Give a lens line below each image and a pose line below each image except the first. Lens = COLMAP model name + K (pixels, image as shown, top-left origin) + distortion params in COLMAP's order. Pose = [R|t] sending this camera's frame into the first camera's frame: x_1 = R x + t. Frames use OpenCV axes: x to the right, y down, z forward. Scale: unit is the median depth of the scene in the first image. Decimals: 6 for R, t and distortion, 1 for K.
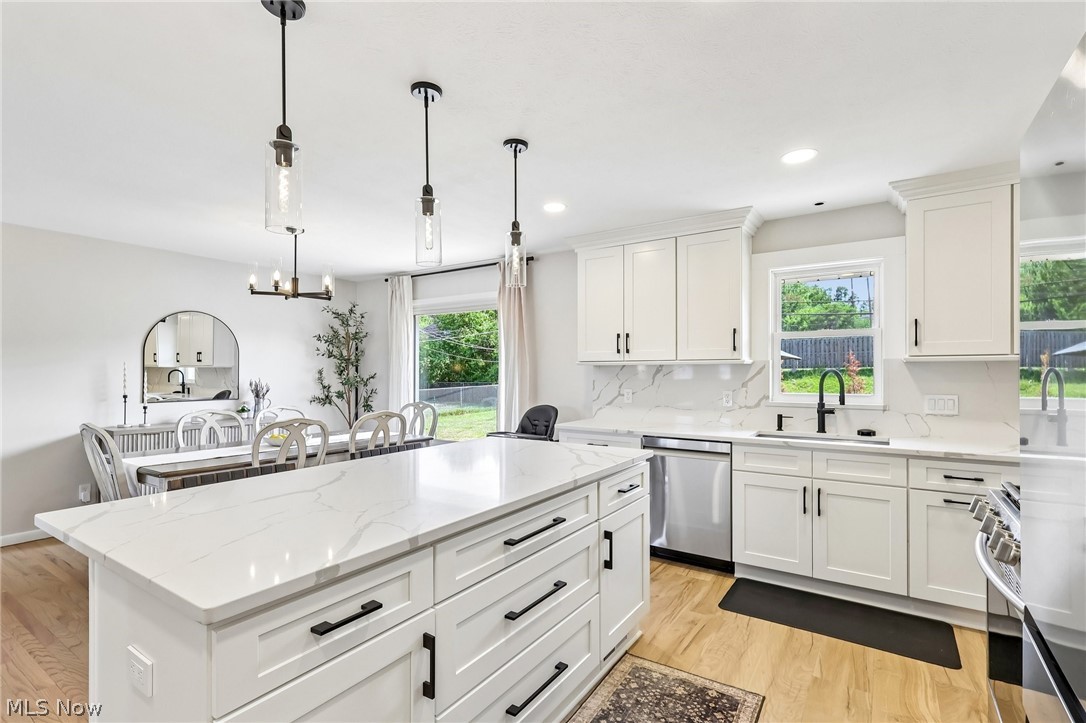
lens RADIAL K [[517.7, 0, 542.6], [0, 517.7, 365.6], [0, 0, 1]] dist [-0.003728, -0.000145]
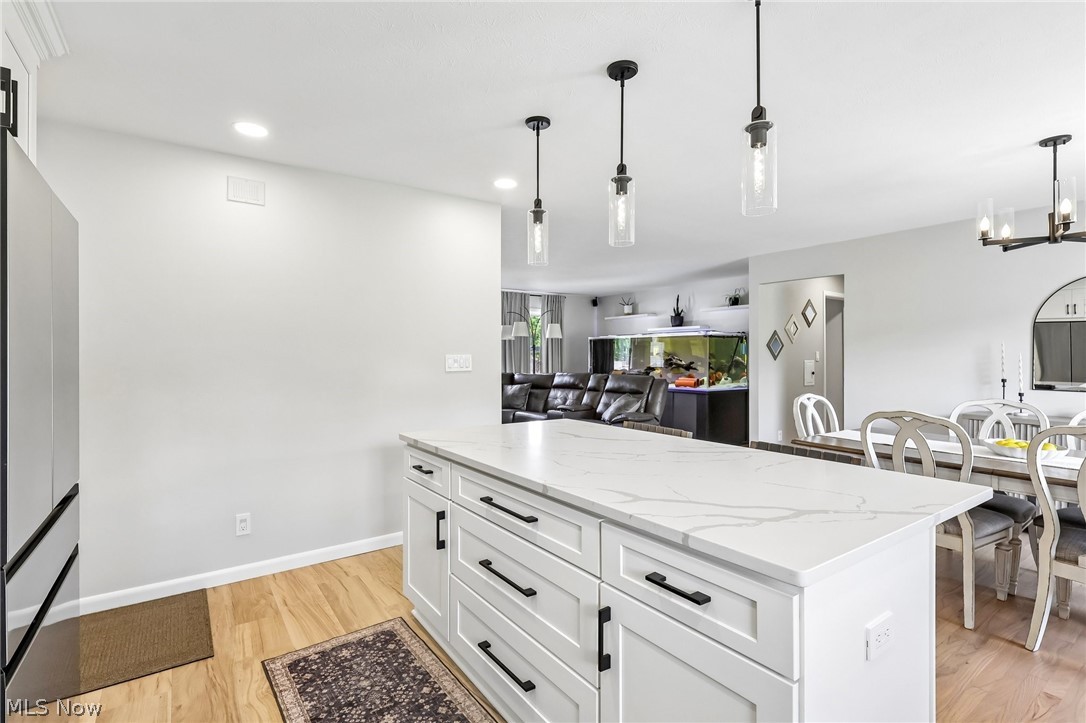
lens RADIAL K [[517.7, 0, 545.2], [0, 517.7, 351.8], [0, 0, 1]] dist [-0.003728, -0.000145]
pose [[-0.351008, -0.004788, -0.936360, 0.683043], [0.008269, 0.999932, -0.008213, 0.017326], [0.936336, -0.010626, -0.350945, 1.076594]]
